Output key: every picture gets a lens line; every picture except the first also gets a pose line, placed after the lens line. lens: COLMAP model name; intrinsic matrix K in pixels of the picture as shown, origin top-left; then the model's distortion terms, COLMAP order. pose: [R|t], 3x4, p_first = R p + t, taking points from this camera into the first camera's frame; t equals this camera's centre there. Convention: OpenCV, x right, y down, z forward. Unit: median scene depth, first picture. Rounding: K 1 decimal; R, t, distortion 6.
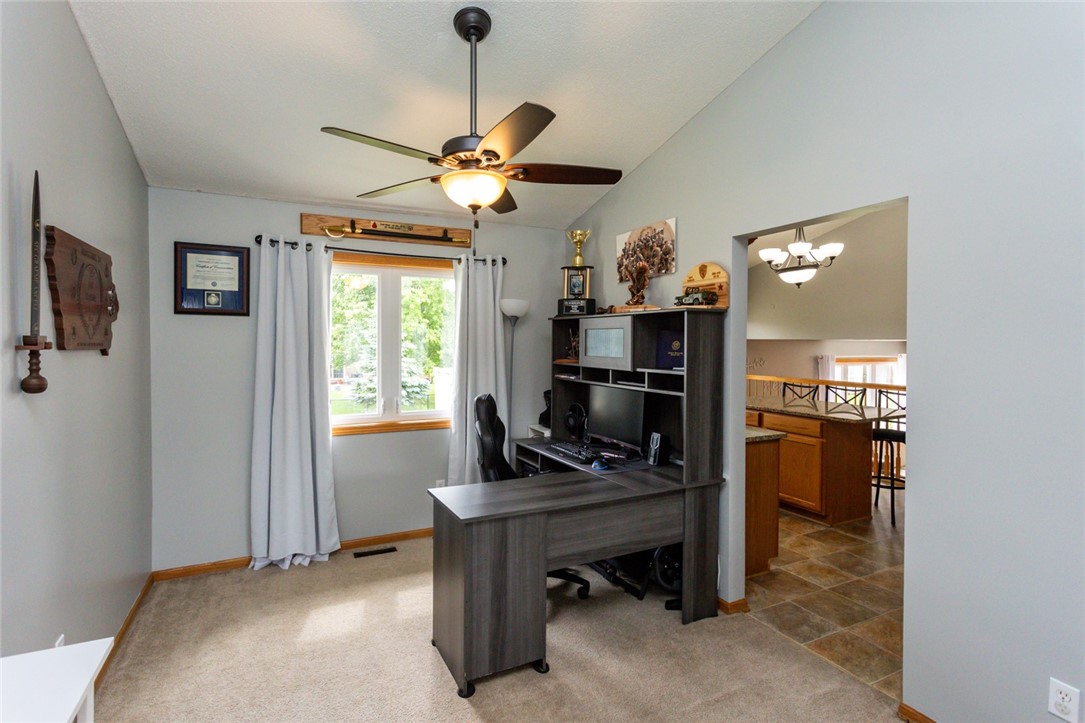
lens RADIAL K [[522.8, 0, 539.1], [0, 522.8, 338.7], [0, 0, 1]] dist [0.000250, -0.000123]
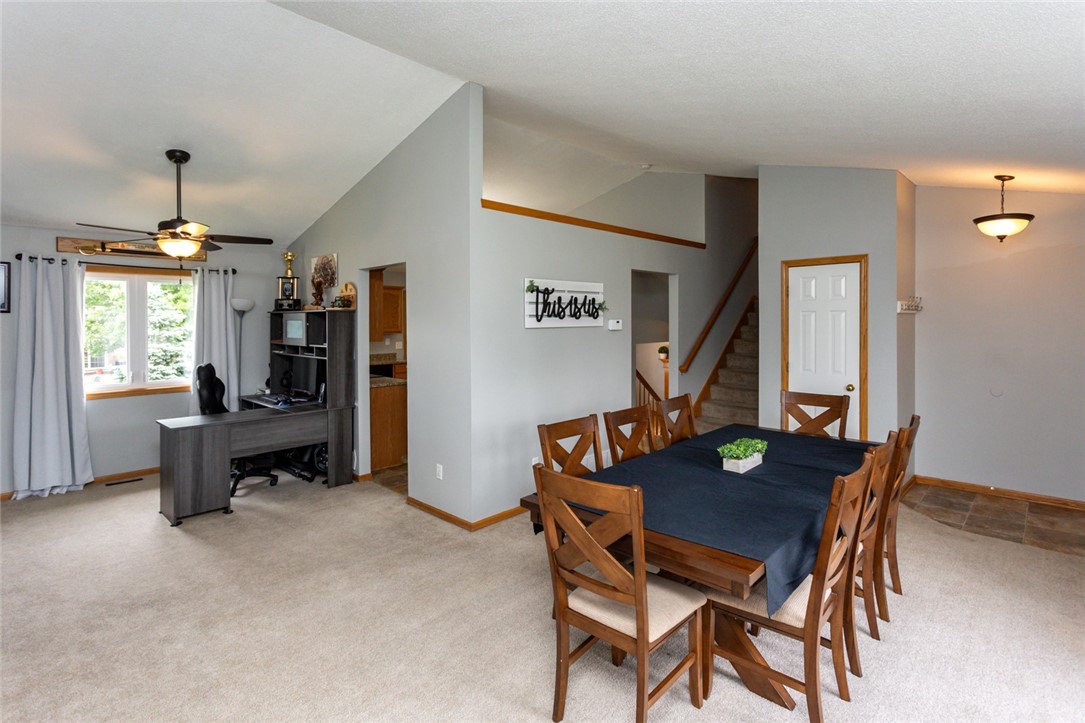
lens RADIAL K [[532.0, 0, 539.0], [0, 532.0, 316.3], [0, 0, 1]] dist [0.000031, -0.000350]
pose [[0.947373, -0.007135, 0.320053, 0.292340], [0.007729, 0.999970, -0.000585, -0.023132], [-0.320039, 0.003028, 0.947400, -0.721192]]
